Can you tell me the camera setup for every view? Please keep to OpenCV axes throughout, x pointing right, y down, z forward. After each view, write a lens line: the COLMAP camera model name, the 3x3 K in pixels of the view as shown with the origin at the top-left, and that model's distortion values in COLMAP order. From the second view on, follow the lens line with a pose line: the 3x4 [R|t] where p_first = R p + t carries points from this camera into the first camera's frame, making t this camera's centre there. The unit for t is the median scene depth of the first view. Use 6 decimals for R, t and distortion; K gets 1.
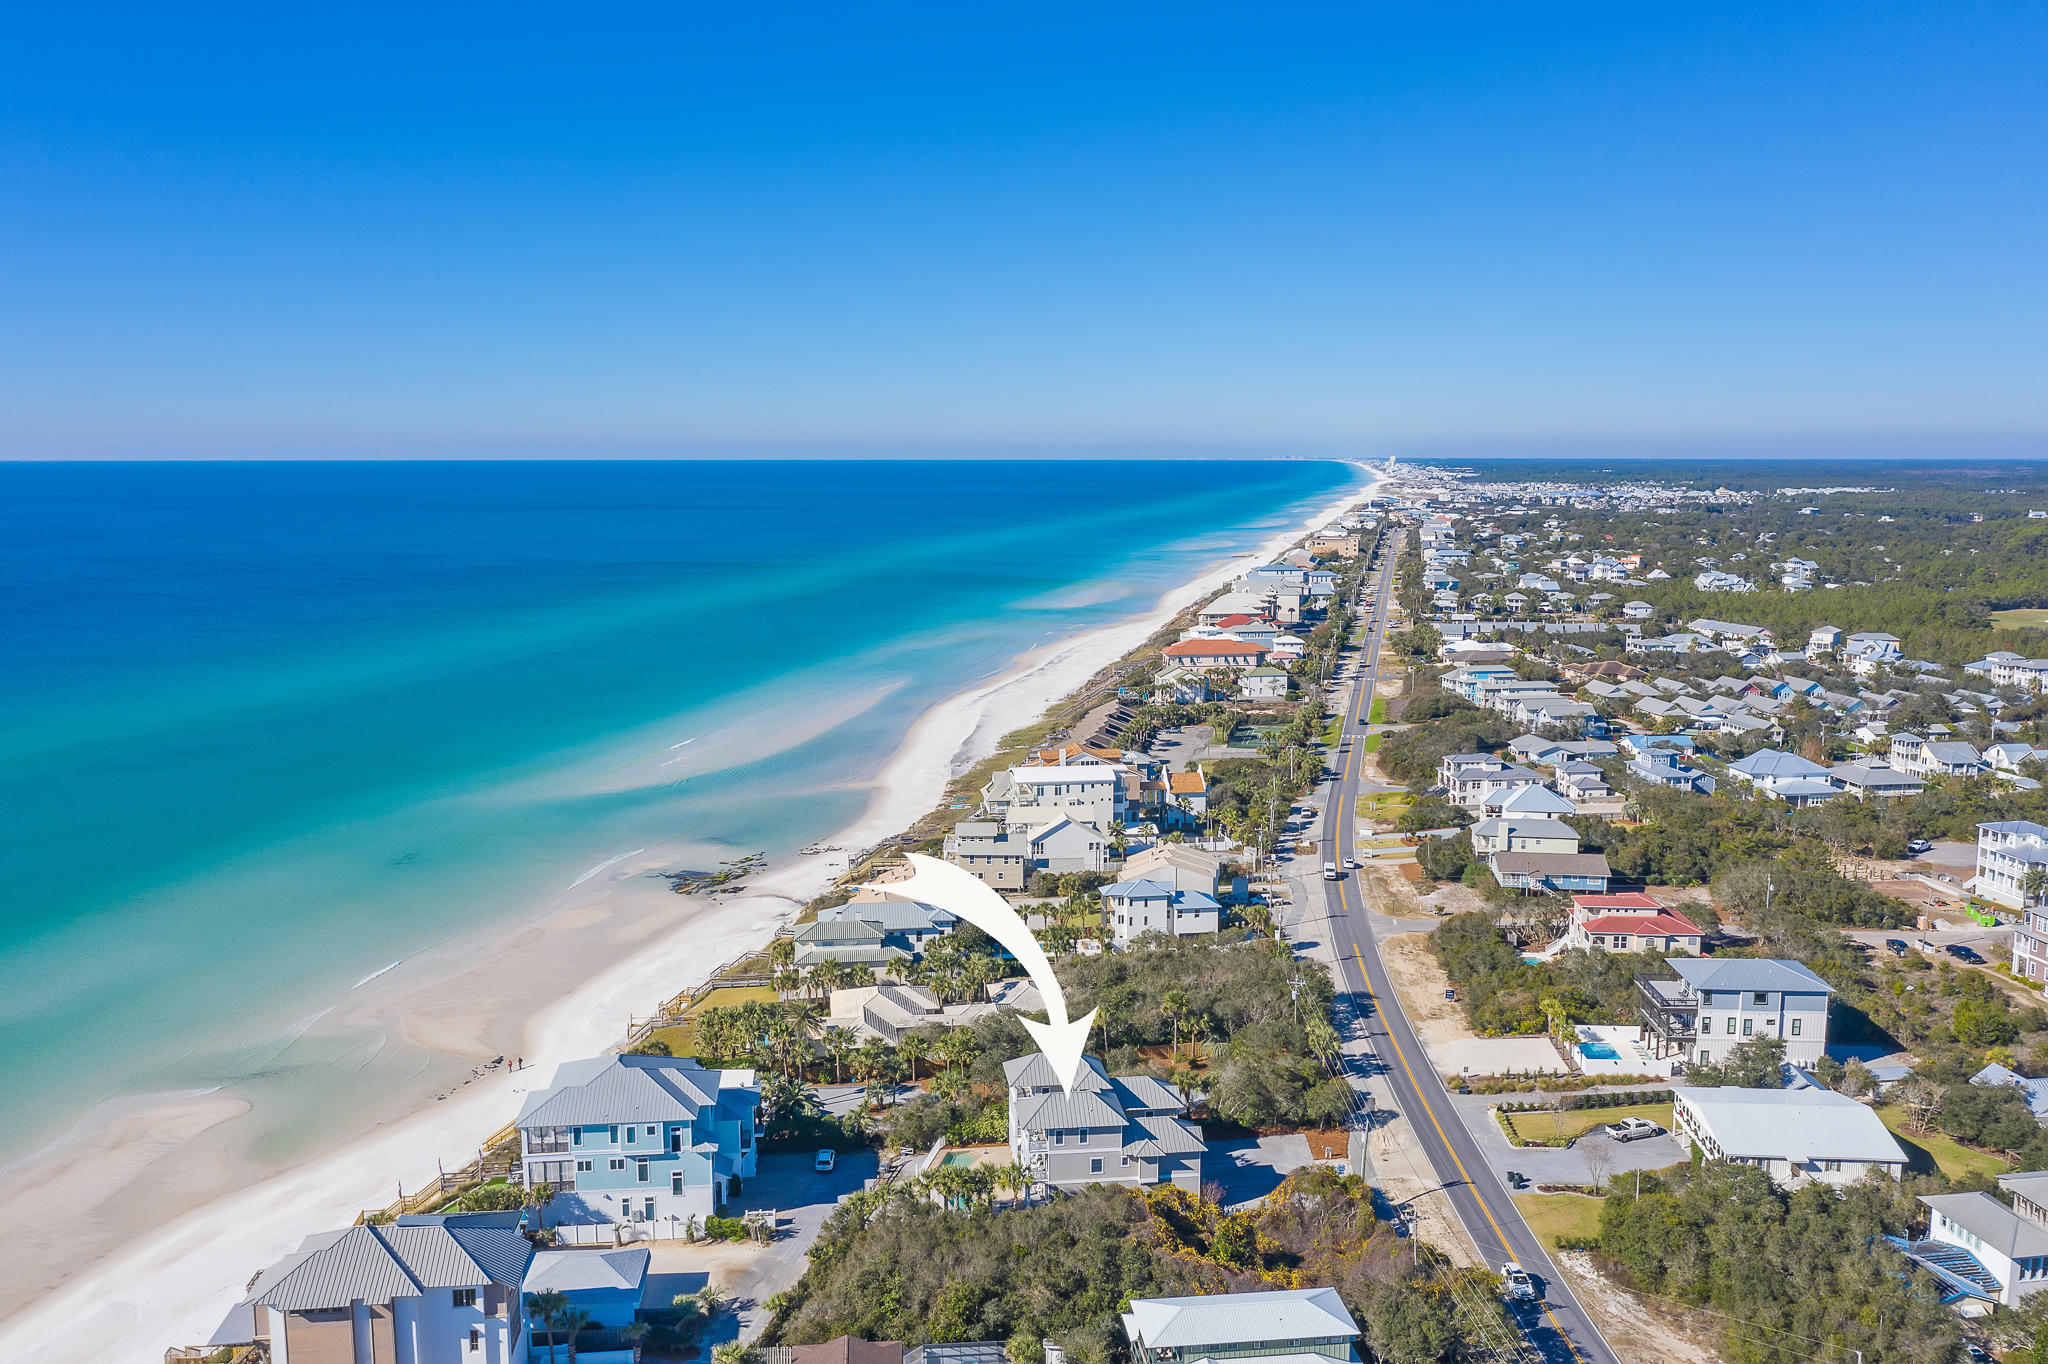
lens RADIAL K [[1611.7, 0, 1024.0], [0, 1611.7, 682.0], [0, 0, 1]] dist [-0.013065, 0.002322]
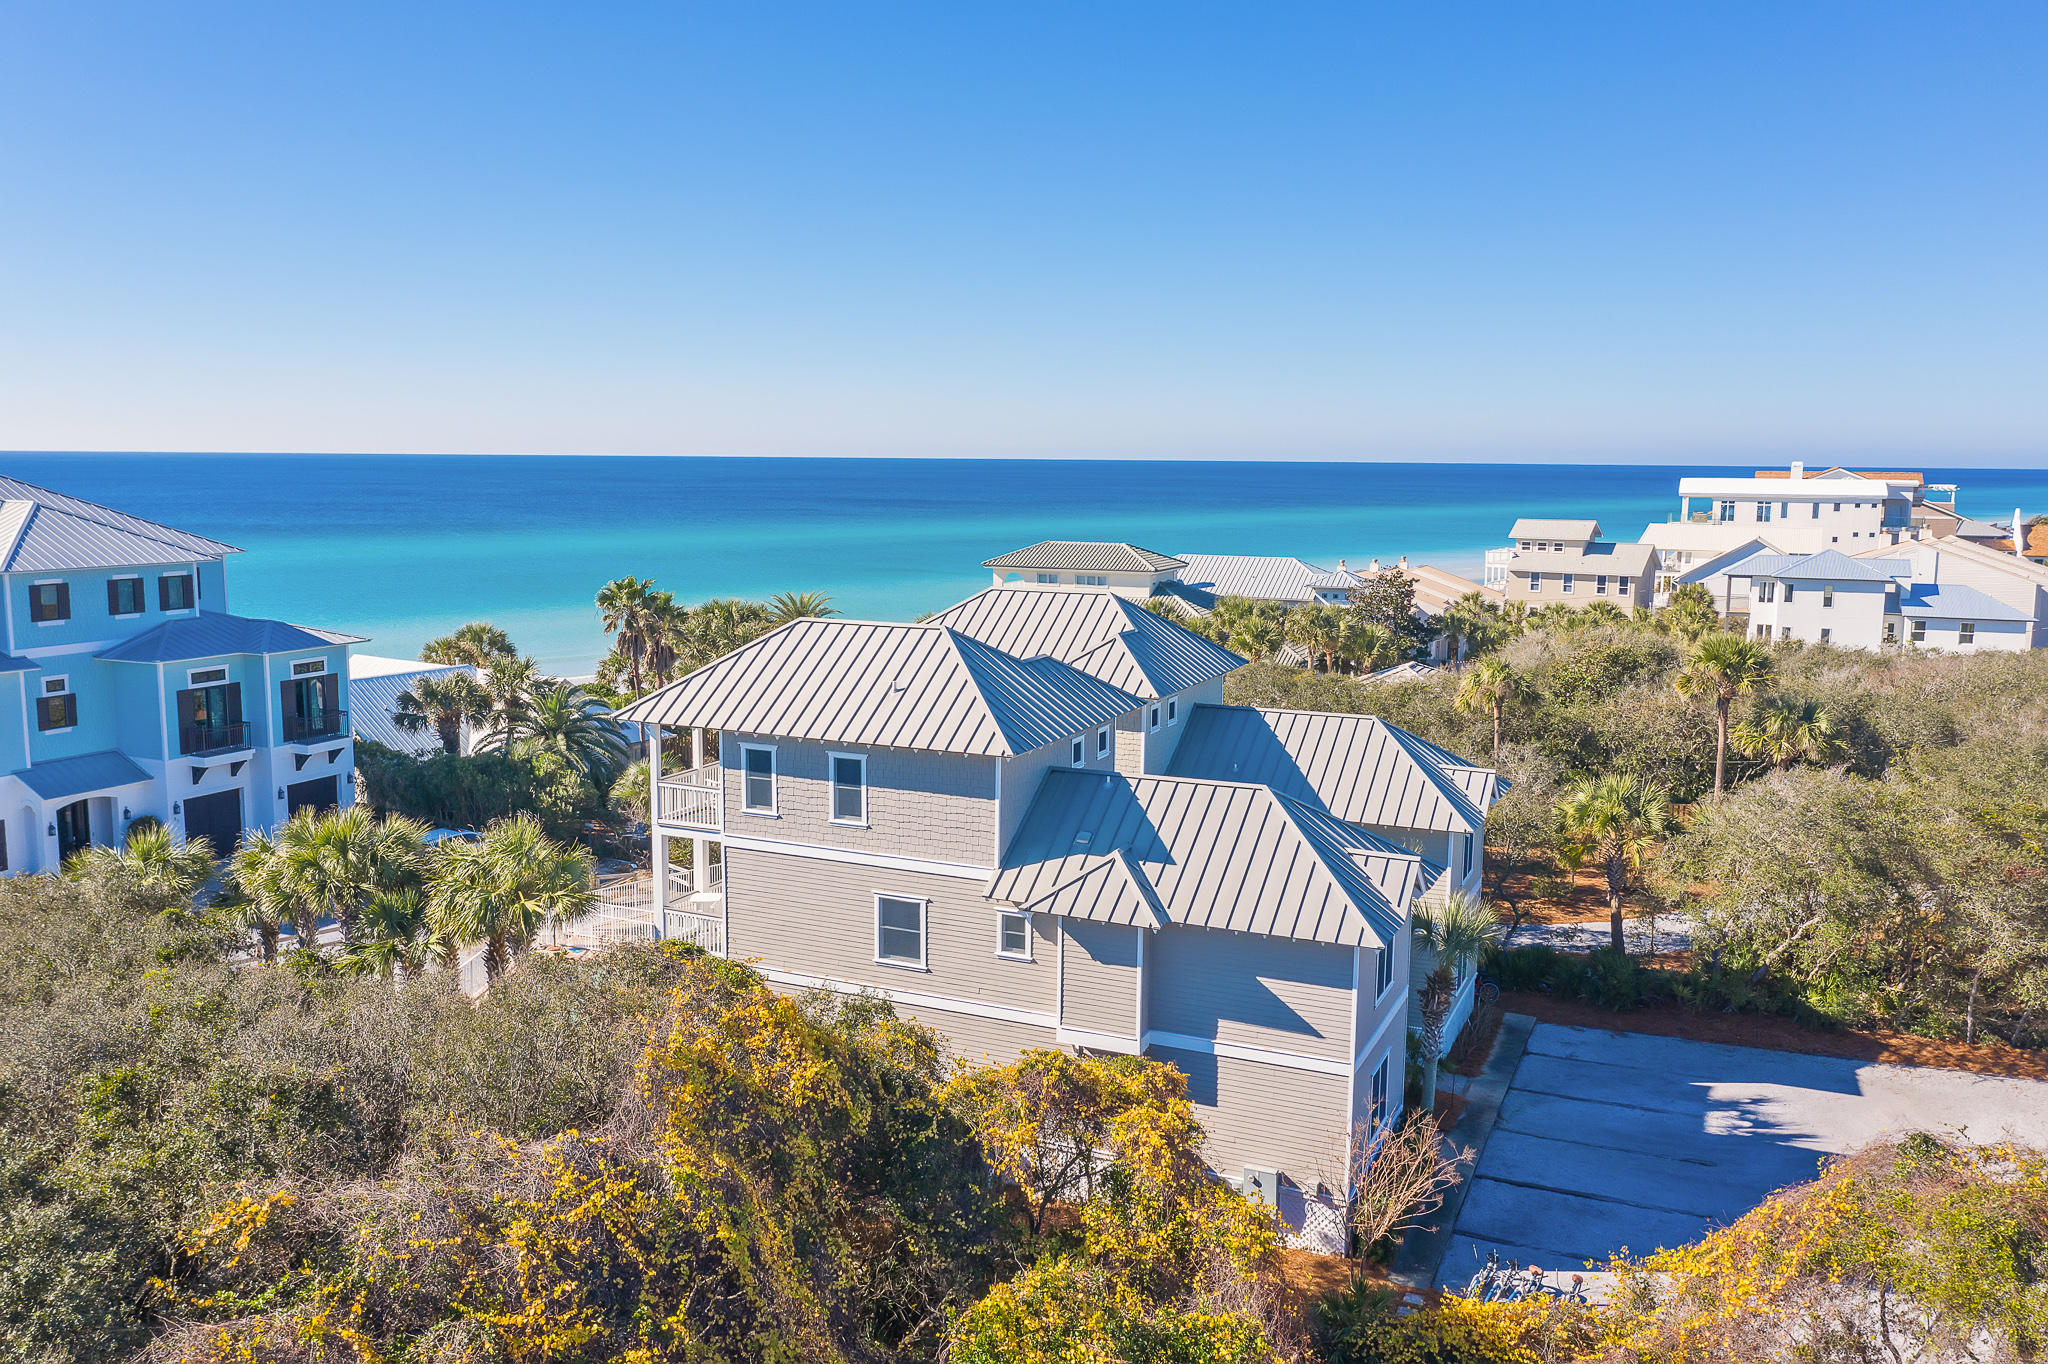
lens RADIAL K [[1611.7, 0, 1024.0], [0, 1611.7, 682.0], [0, 0, 1]] dist [-0.013065, 0.002322]
pose [[0.854199, 0.080771, -0.513635, 0.158183], [-0.082417, 0.996405, 0.019624, 0.234312], [0.513373, 0.025569, 0.857785, 0.732878]]
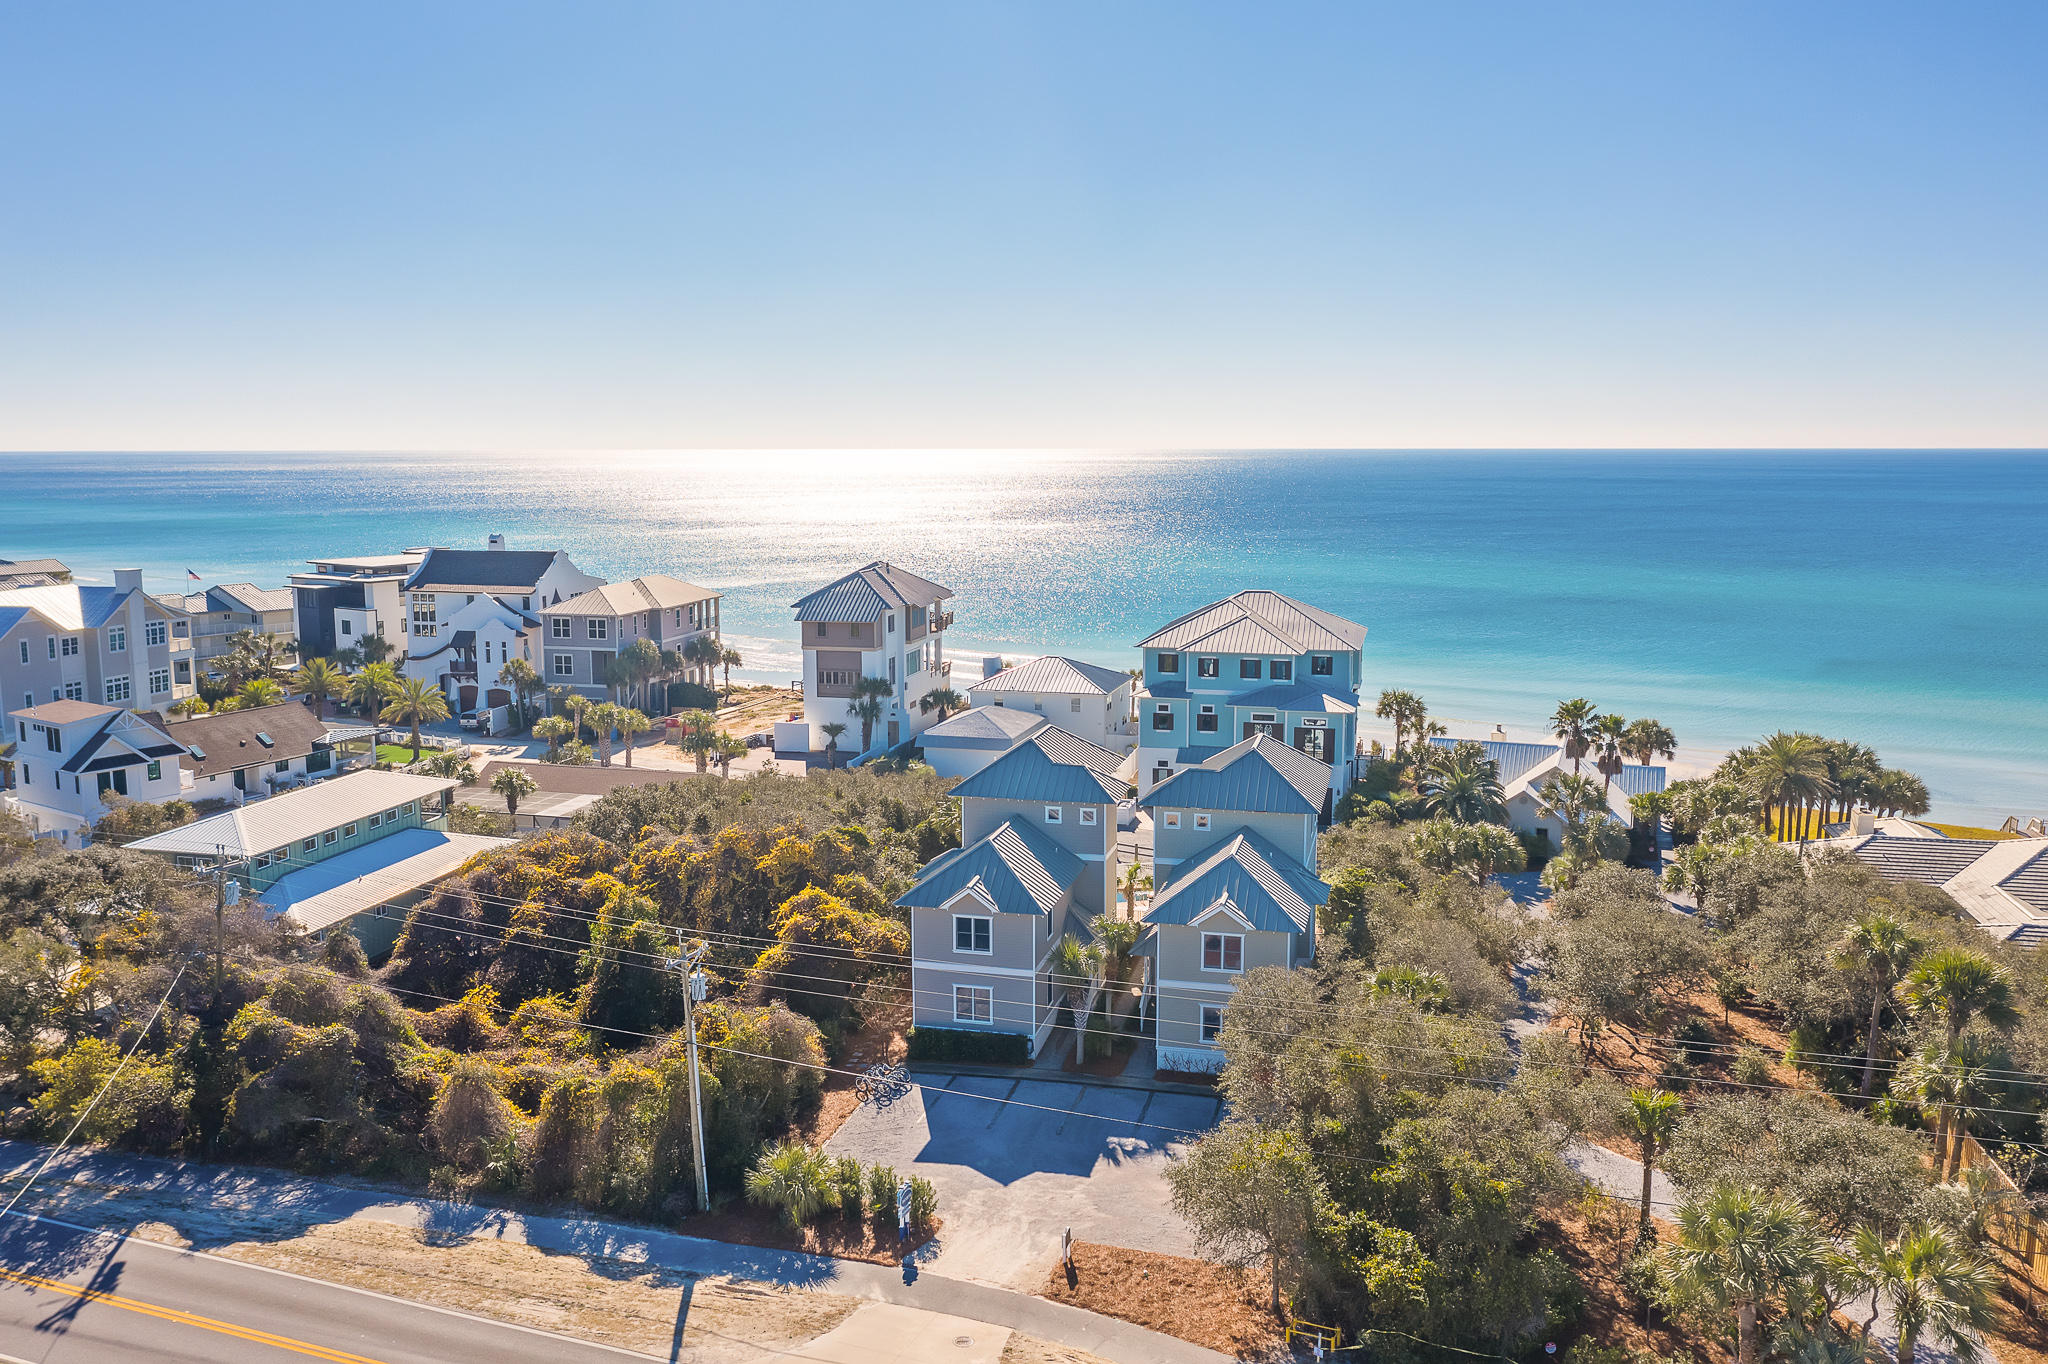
lens RADIAL K [[1611.7, 0, 1024.0], [0, 1611.7, 682.0], [0, 0, 1]] dist [-0.013065, 0.002322]
pose [[-0.352745, 0.135743, -0.925821, 0.447692], [-0.129733, 0.972771, 0.192056, 0.131758], [0.926683, 0.187856, -0.325529, 1.053455]]
